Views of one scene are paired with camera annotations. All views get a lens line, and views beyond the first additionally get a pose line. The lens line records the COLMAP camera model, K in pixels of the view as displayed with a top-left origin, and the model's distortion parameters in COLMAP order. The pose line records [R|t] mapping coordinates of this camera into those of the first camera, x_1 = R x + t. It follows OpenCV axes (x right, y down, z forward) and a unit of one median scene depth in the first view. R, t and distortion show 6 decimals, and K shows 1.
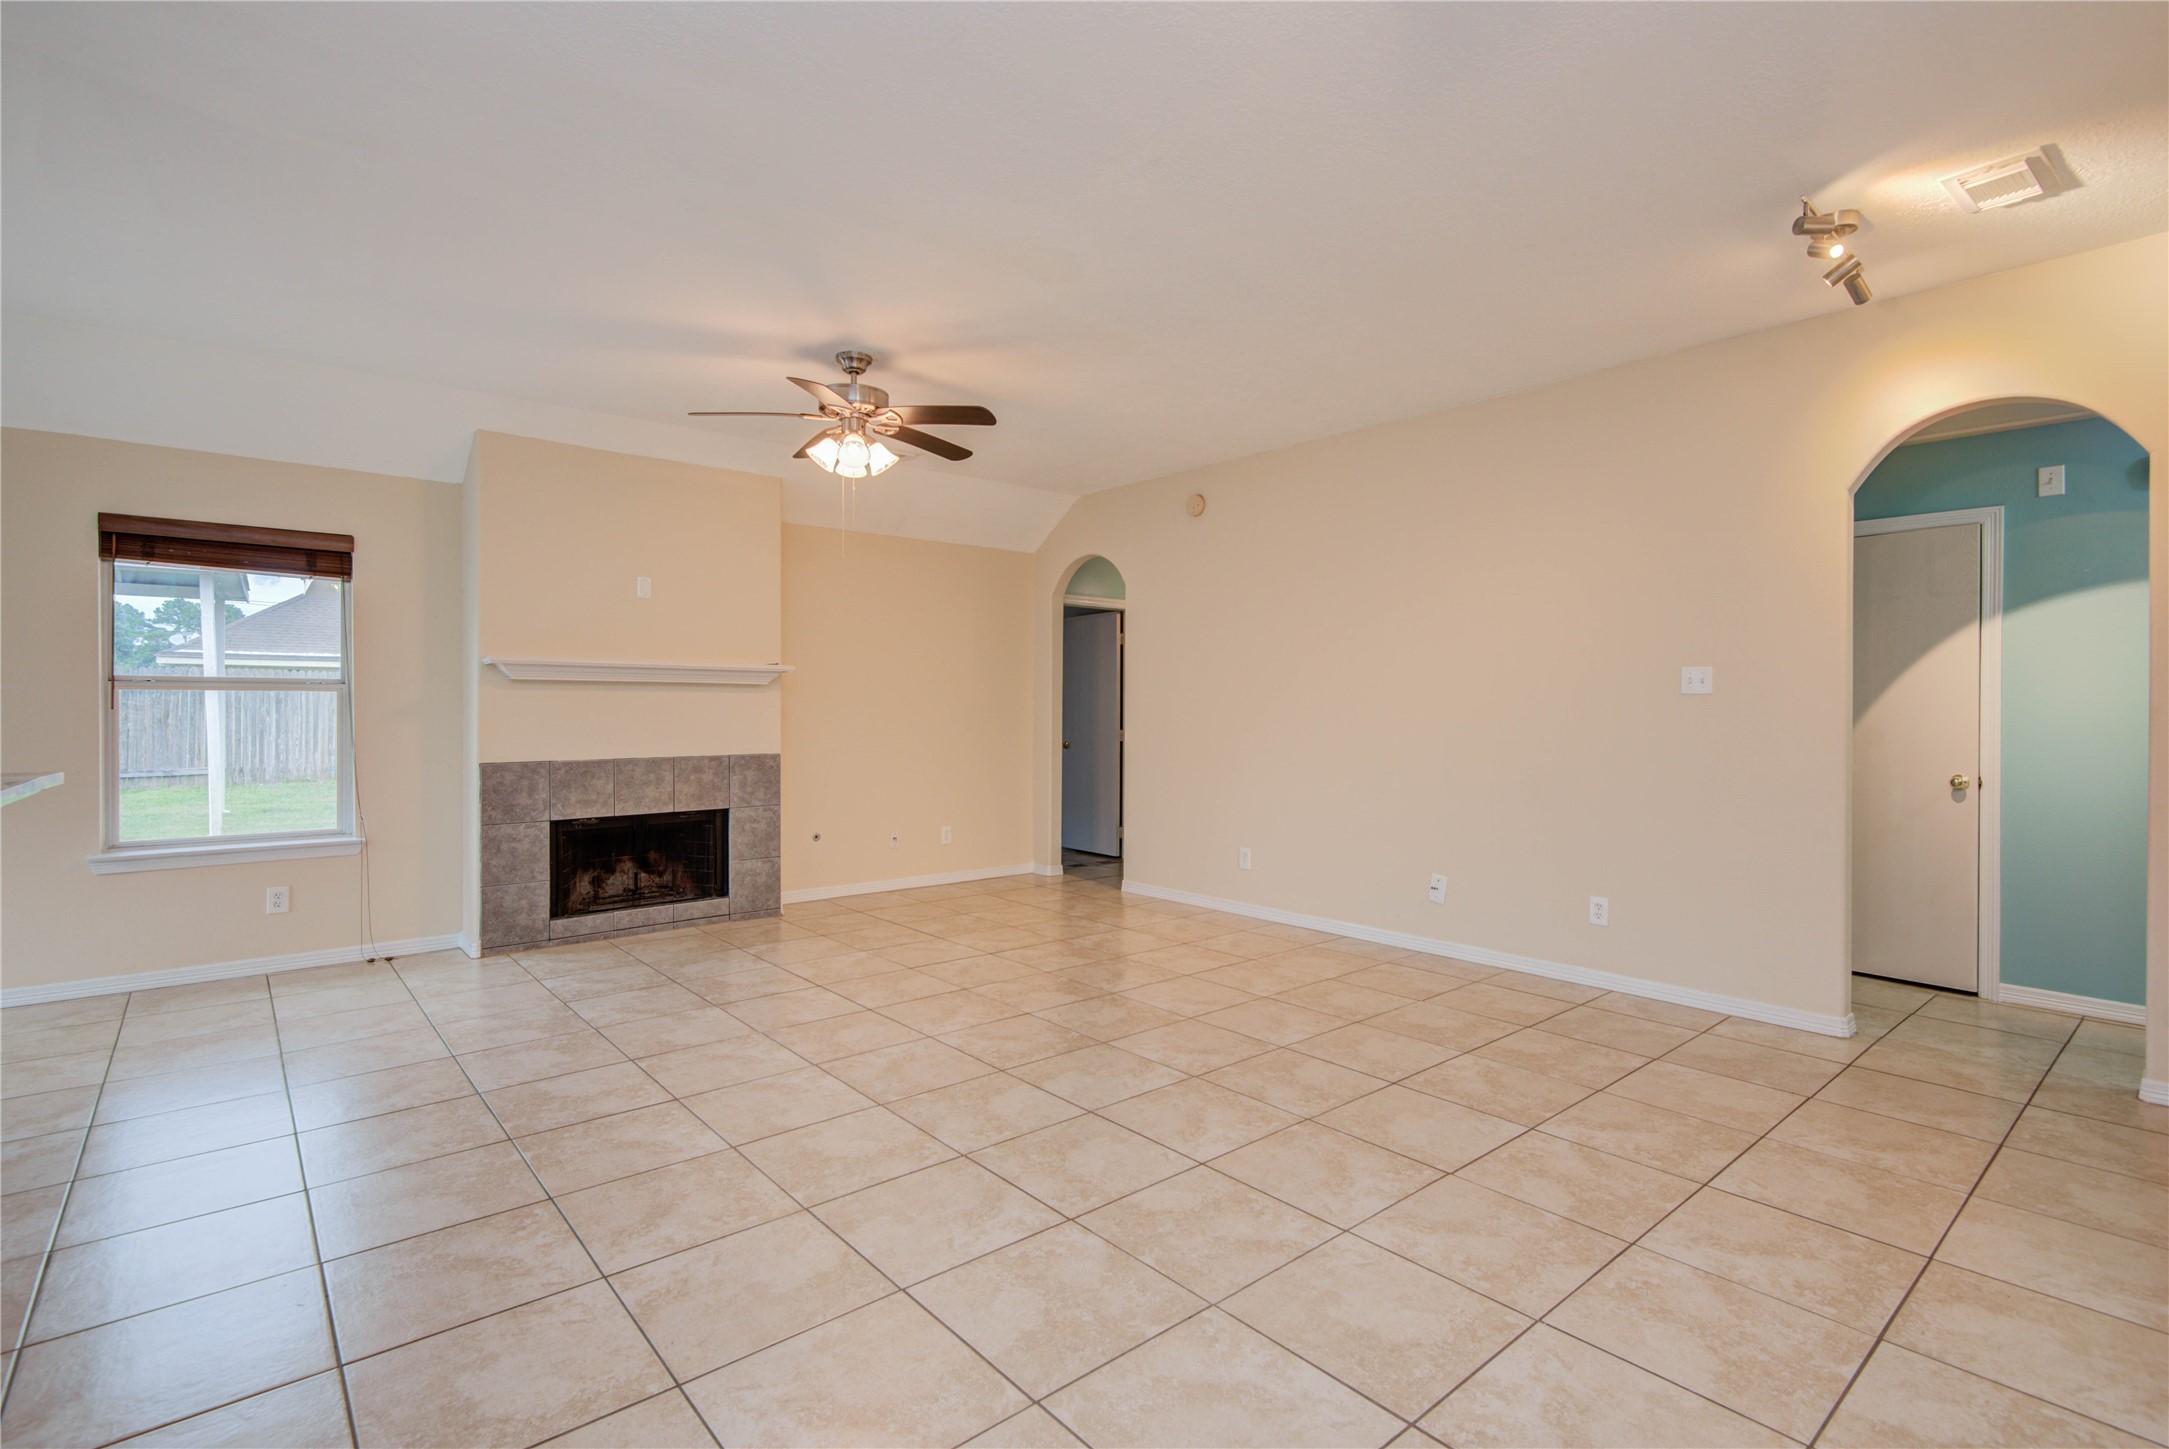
lens RADIAL K [[1013.1, 0, 1093.6], [0, 1013.1, 717.7], [0, 0, 1]] dist [0.012145, -0.008335]
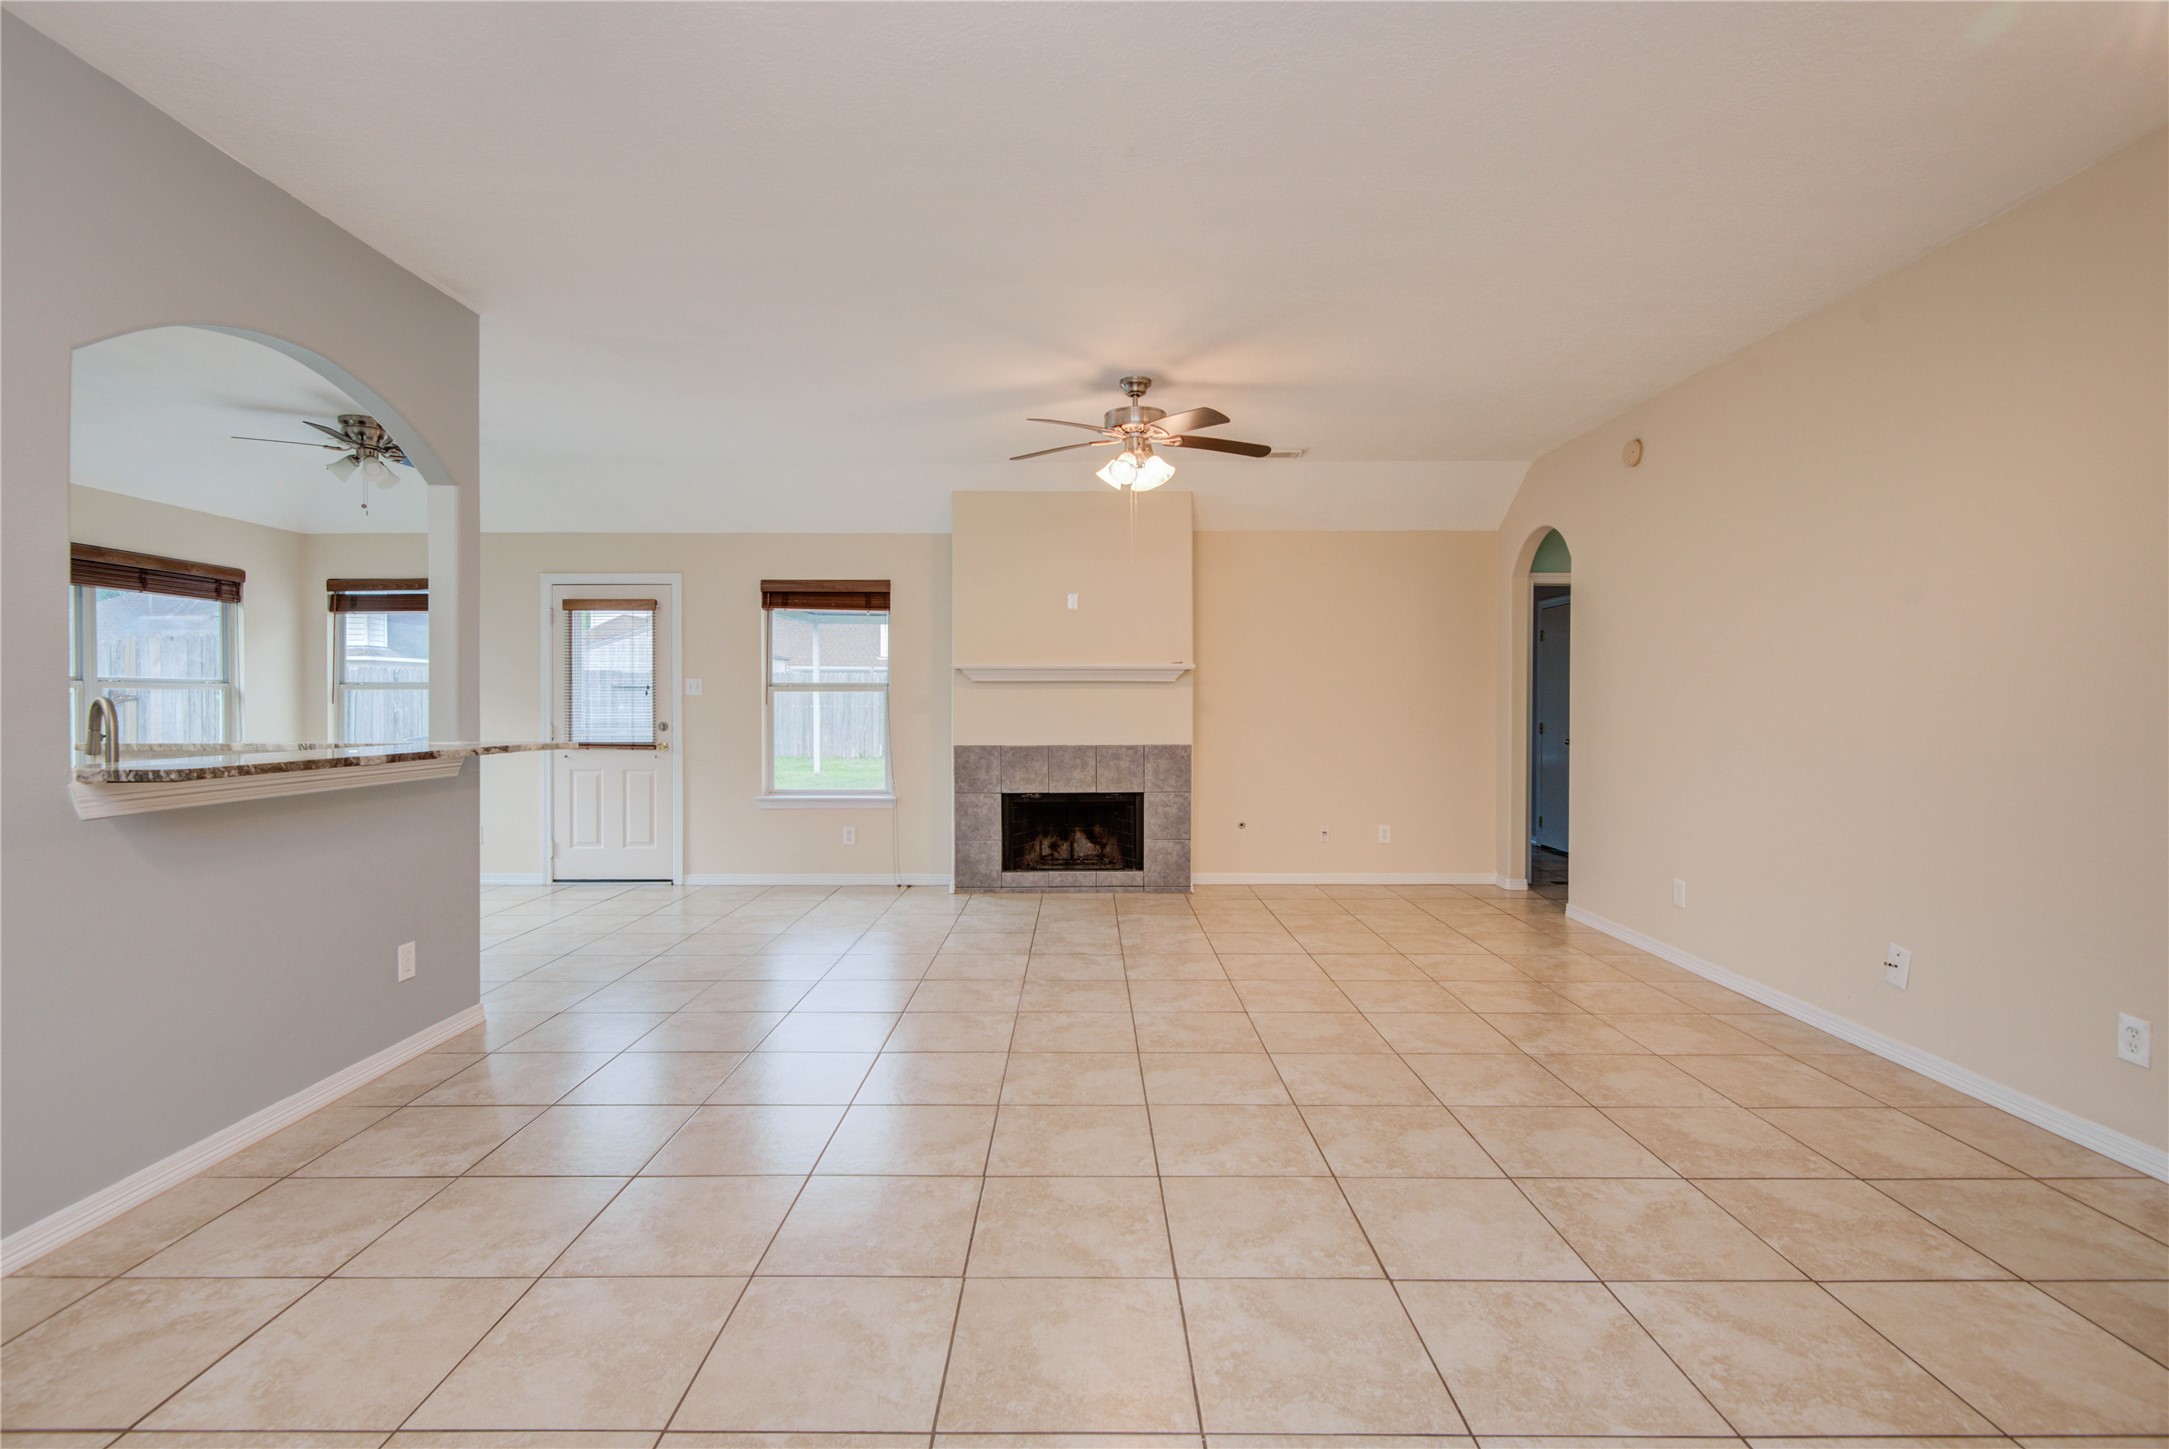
lens RADIAL K [[1002.4, 0, 1071.0], [0, 1002.4, 710.5], [0, 0, 1]] dist [0.001588, -0.000220]
pose [[0.755050, 0.003463, -0.655658, 0.400604], [-0.005078, 0.999987, -0.000567, -0.000603], [0.655648, 0.003758, 0.755058, 0.136121]]
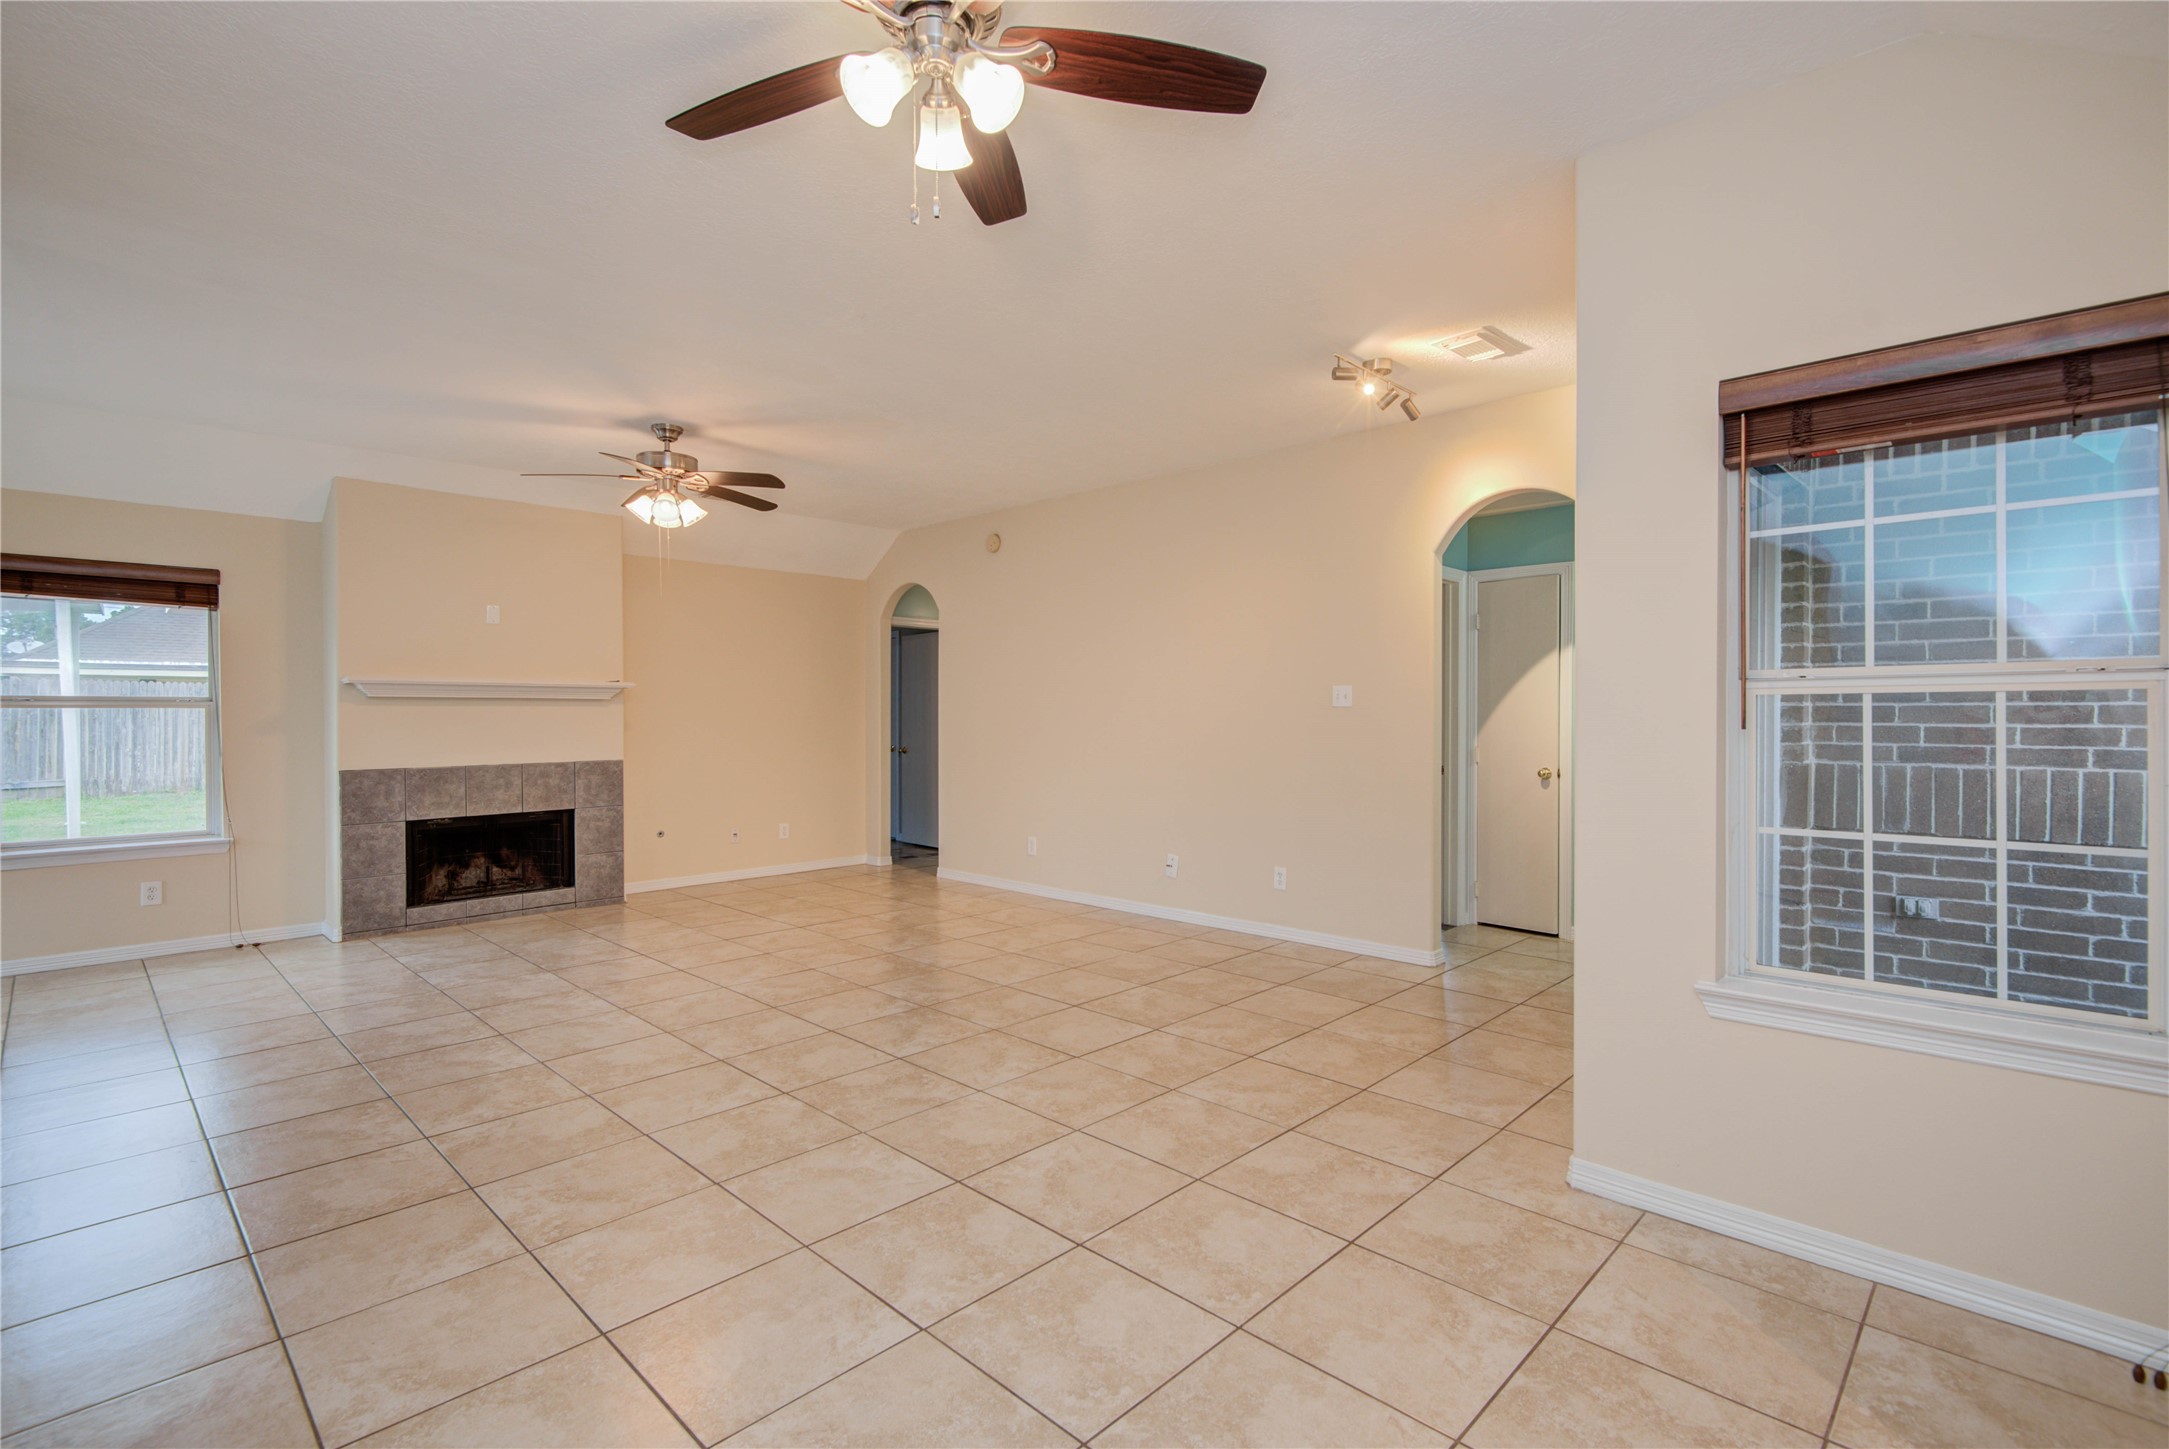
lens RADIAL K [[1001.3, 0, 1084.5], [0, 1001.3, 724.5], [0, 0, 1]] dist [0.013902, -0.010511]
pose [[0.996296, -0.006247, 0.085758, 0.145270], [0.006048, 0.999978, 0.002585, -0.005351], [-0.085772, -0.002057, 0.996313, -0.214688]]
